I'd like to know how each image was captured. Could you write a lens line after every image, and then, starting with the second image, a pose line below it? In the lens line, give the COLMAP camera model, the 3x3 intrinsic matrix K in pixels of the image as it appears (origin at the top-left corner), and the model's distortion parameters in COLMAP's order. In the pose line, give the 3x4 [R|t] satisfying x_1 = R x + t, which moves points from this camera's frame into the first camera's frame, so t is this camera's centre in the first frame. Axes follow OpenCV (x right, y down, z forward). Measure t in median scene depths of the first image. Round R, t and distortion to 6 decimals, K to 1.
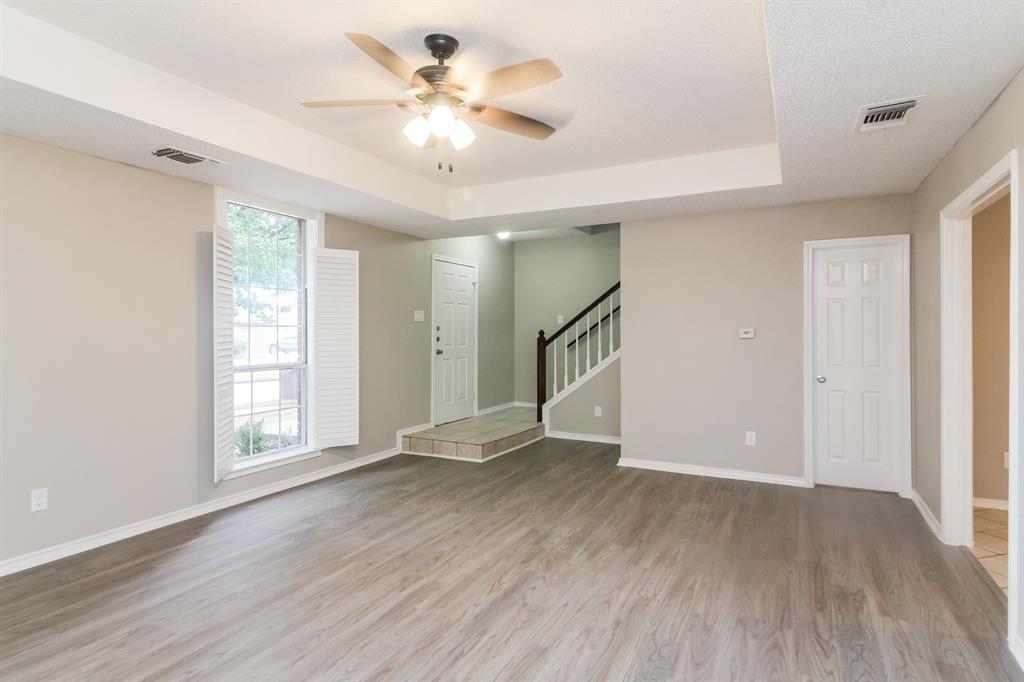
lens RADIAL K [[564.9, 0, 506.7], [0, 564.9, 336.7], [0, 0, 1]] dist [0.002208, -0.000504]
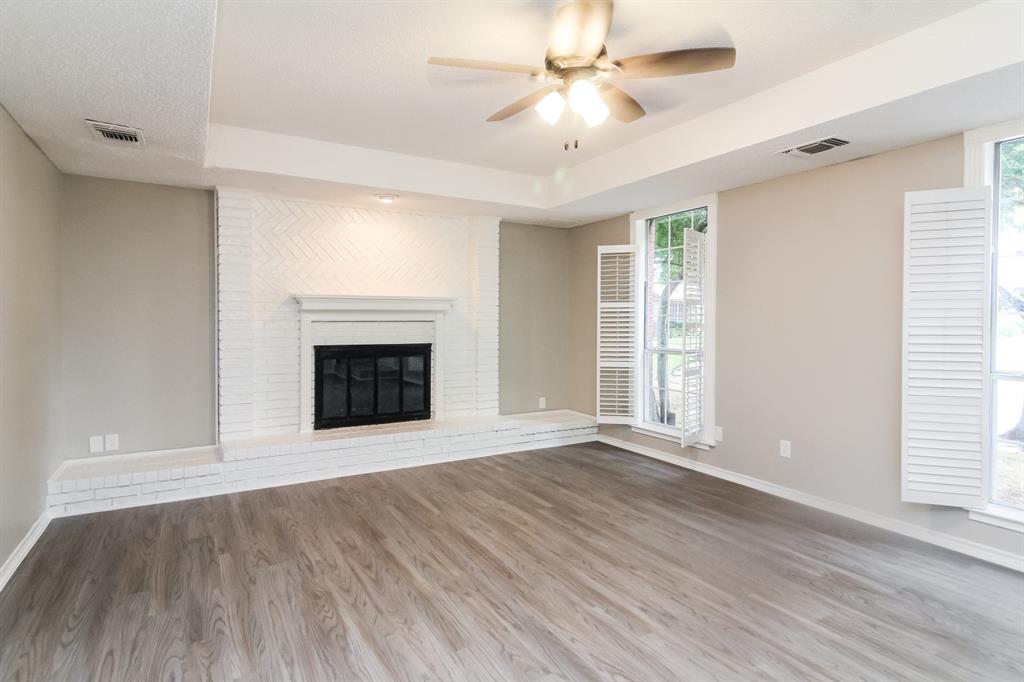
lens RADIAL K [[540.9, 0, 510.8], [0, 540.9, 331.3], [0, 0, 1]] dist [0.016087, -0.001393]
pose [[-0.536545, 0.018344, -0.843673, 0.523749], [-0.012088, 0.999494, 0.029420, -0.011723], [0.843785, 0.025984, -0.536051, 1.034072]]
